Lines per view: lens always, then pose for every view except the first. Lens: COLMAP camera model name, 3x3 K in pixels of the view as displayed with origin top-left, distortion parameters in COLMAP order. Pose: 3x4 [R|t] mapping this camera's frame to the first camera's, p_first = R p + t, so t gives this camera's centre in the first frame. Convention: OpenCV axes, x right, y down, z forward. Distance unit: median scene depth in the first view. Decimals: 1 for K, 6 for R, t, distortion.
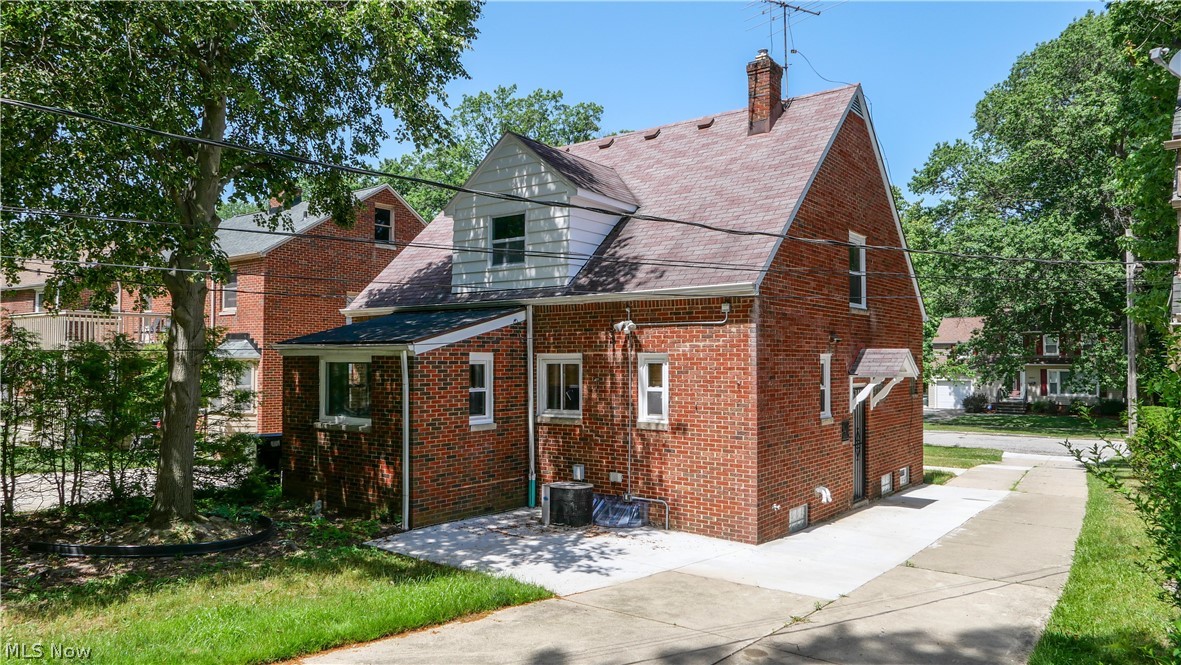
lens RADIAL K [[793.6, 0, 594.1], [0, 793.6, 338.2], [0, 0, 1]] dist [-0.019757, 0.005816]
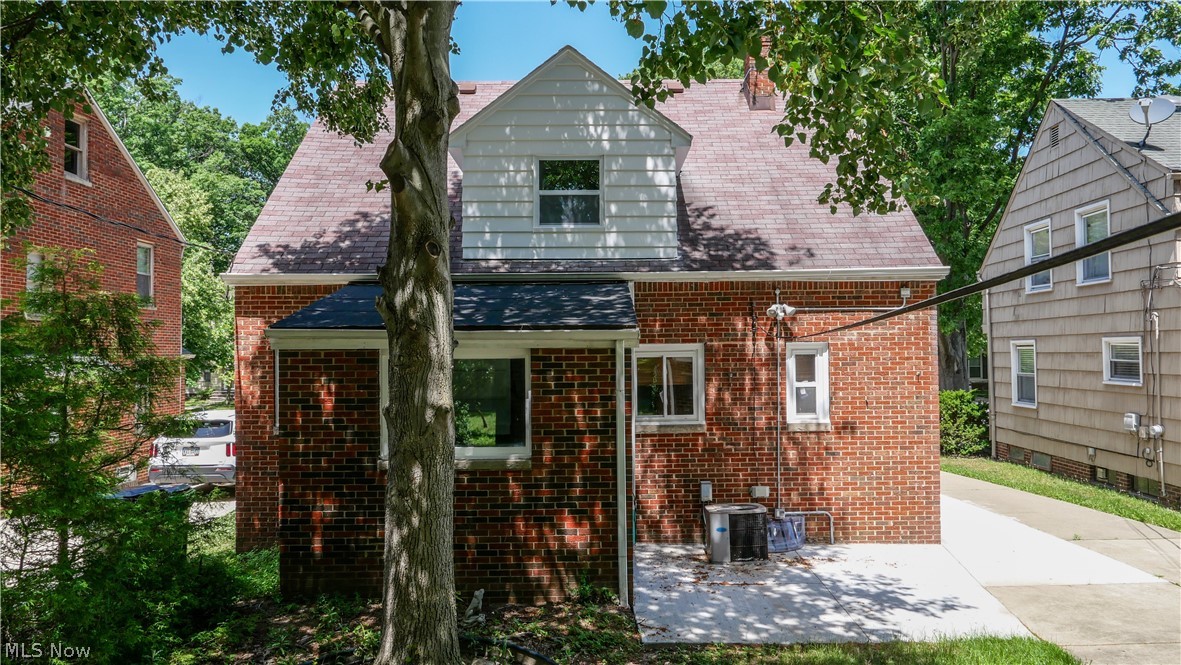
lens RADIAL K [[793.6, 0, 615.1], [0, 793.6, 332.1], [0, 0, 1]] dist [-0.019757, 0.005816]
pose [[0.782401, 0.003351, 0.622766, -0.629388], [-0.004968, 0.999987, 0.000860, 0.007676], [-0.622755, -0.003766, 0.782408, 0.456825]]
